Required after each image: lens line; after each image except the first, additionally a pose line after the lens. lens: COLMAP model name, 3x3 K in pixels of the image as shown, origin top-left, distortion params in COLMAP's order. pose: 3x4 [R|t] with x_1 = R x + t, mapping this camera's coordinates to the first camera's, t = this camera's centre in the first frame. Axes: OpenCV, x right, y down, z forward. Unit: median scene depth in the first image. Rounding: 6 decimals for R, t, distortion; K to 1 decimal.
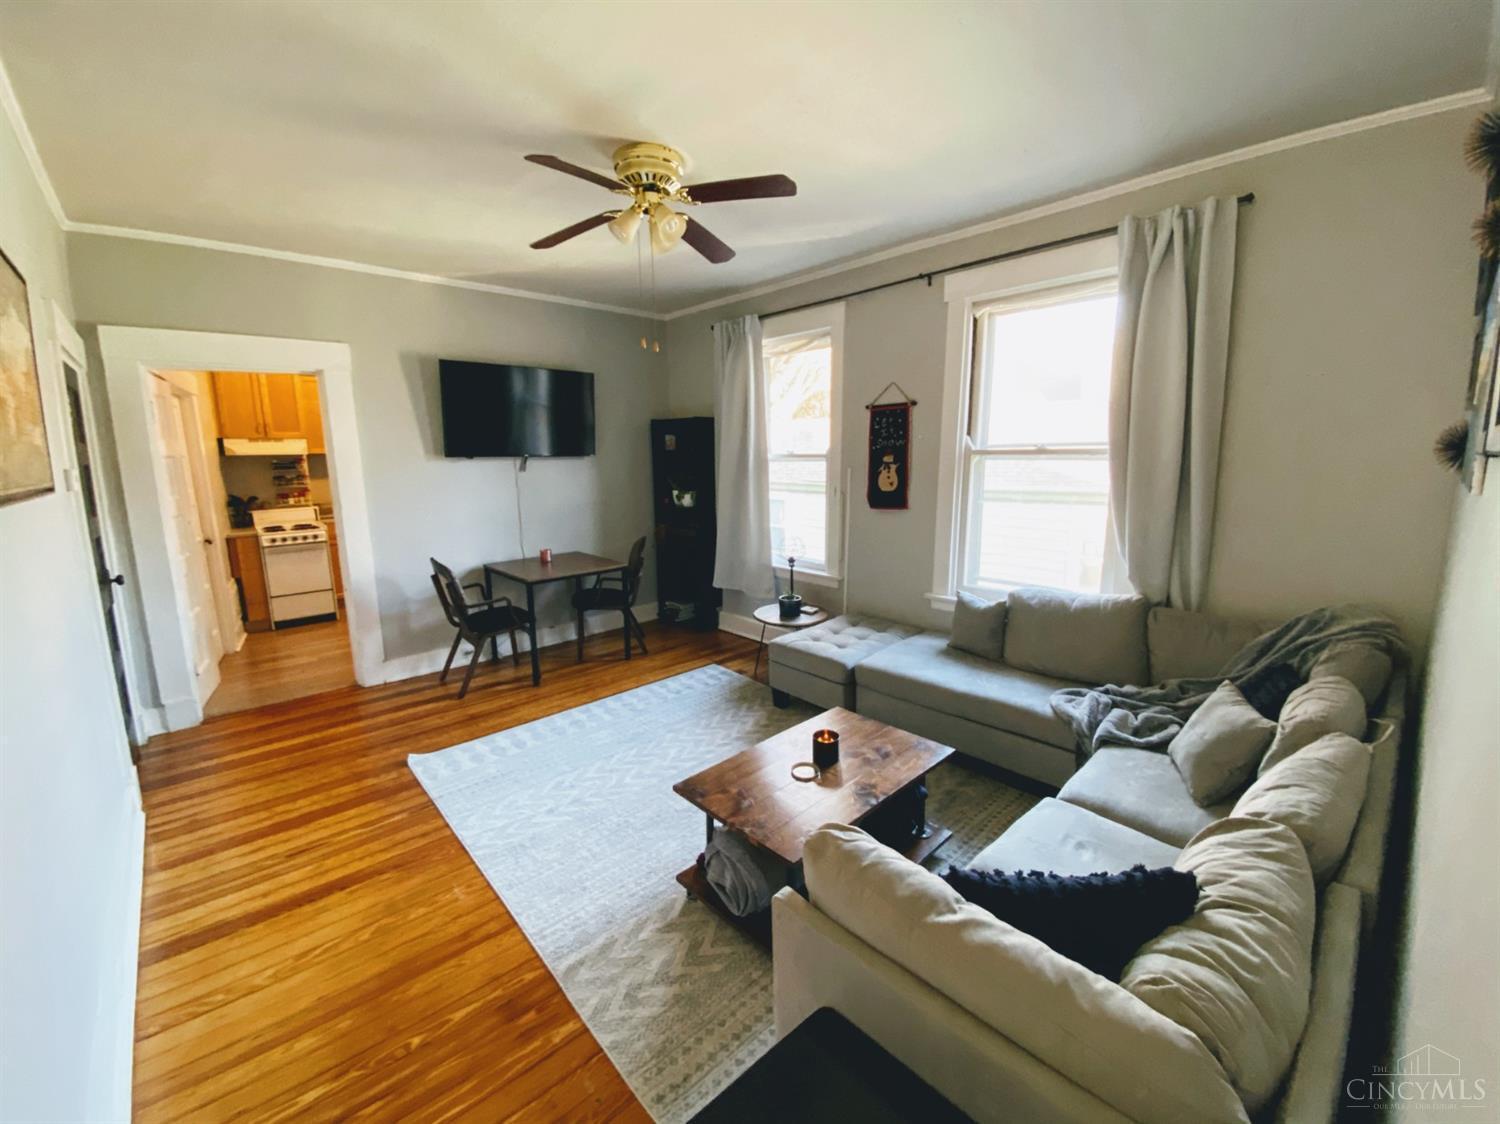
lens RADIAL K [[602.5, 0, 746.5], [0, 602.5, 566.9], [0, 0, 1]] dist [0.055365, -0.038580]
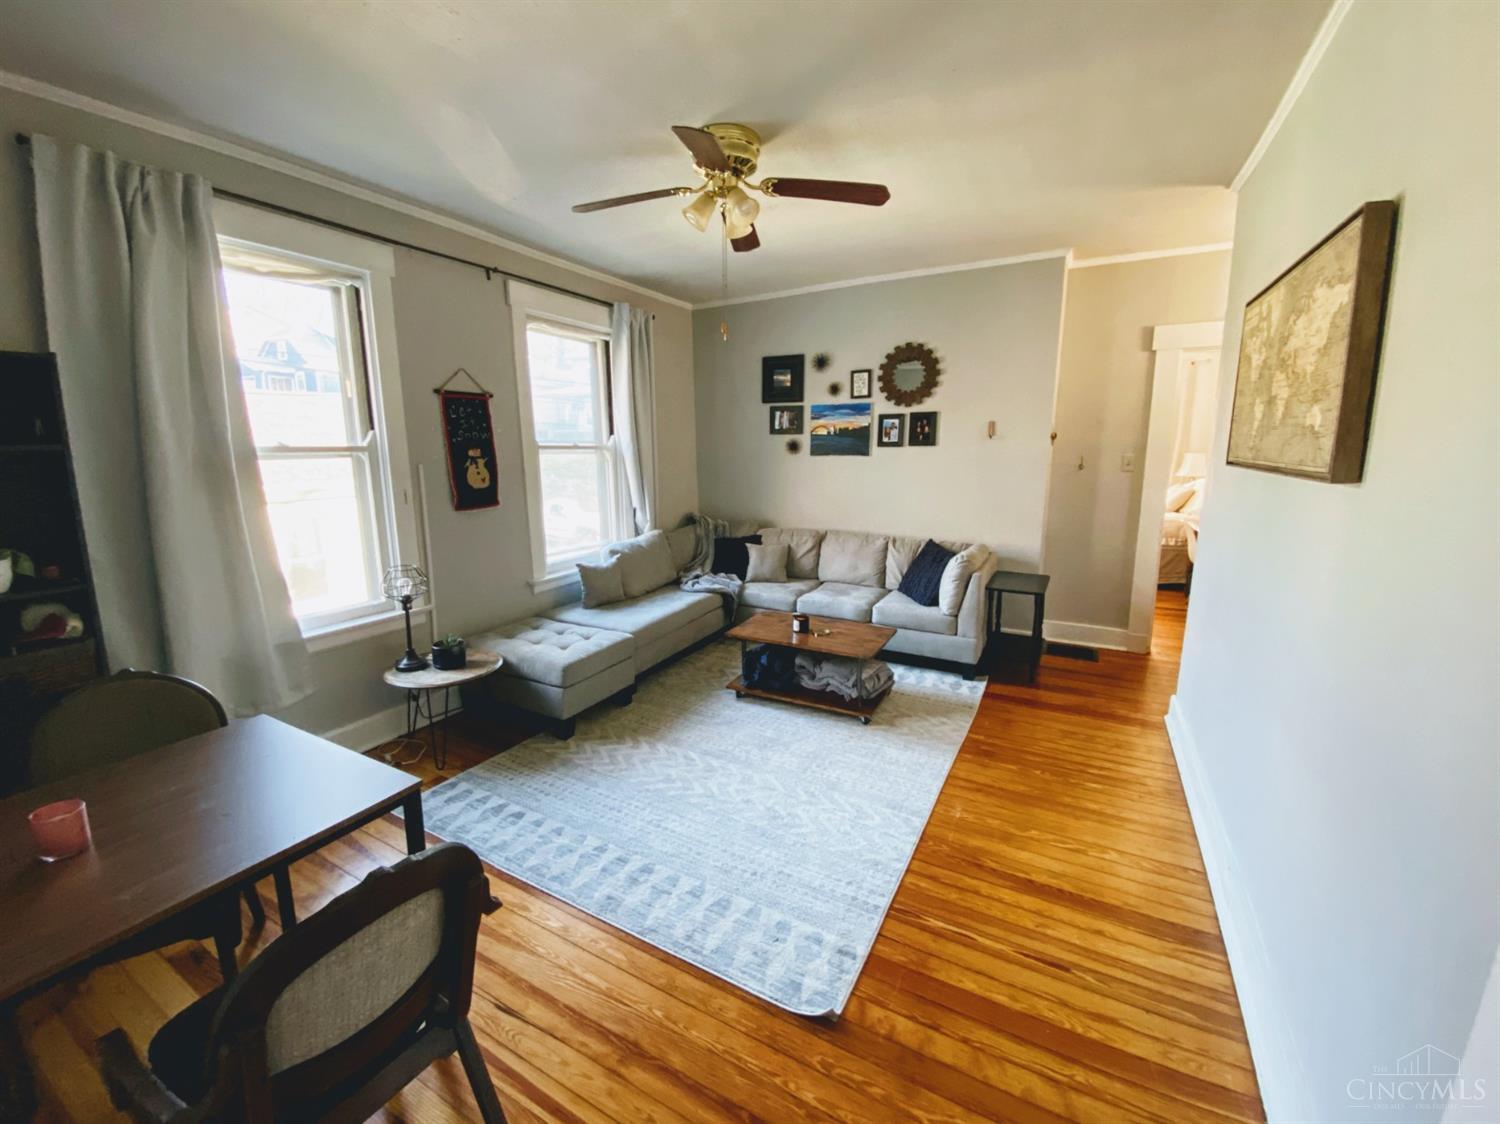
lens RADIAL K [[602.5, 0, 746.5], [0, 602.5, 566.9], [0, 0, 1]] dist [0.055365, -0.038580]
pose [[-0.322782, -0.177840, 0.929615, -1.433880], [0.181967, 0.952205, 0.245344, -0.305044], [-0.928816, 0.248352, -0.274993, 1.684571]]
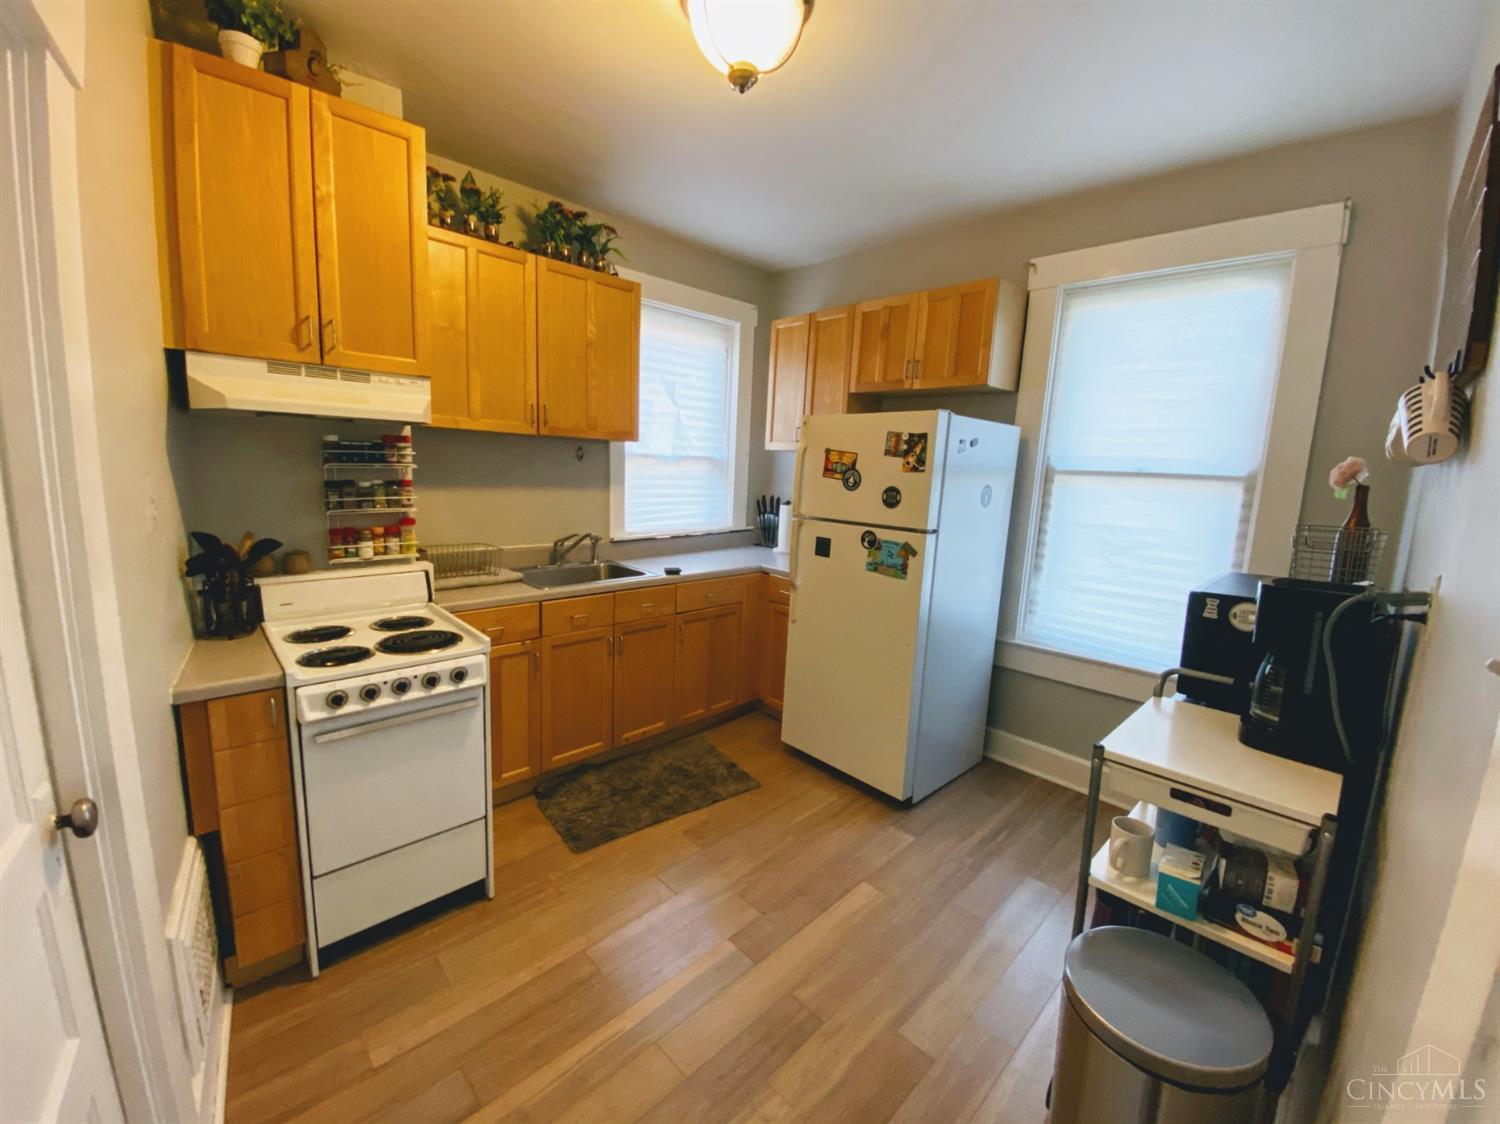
lens RADIAL K [[602.5, 0, 746.5], [0, 602.5, 566.9], [0, 0, 1]] dist [0.055365, -0.038580]
pose [[0.998352, 0.045166, 0.035403, -0.522347], [-0.044482, 0.998813, -0.019873, -0.098894], [-0.036258, 0.018265, 0.999176, 0.619641]]
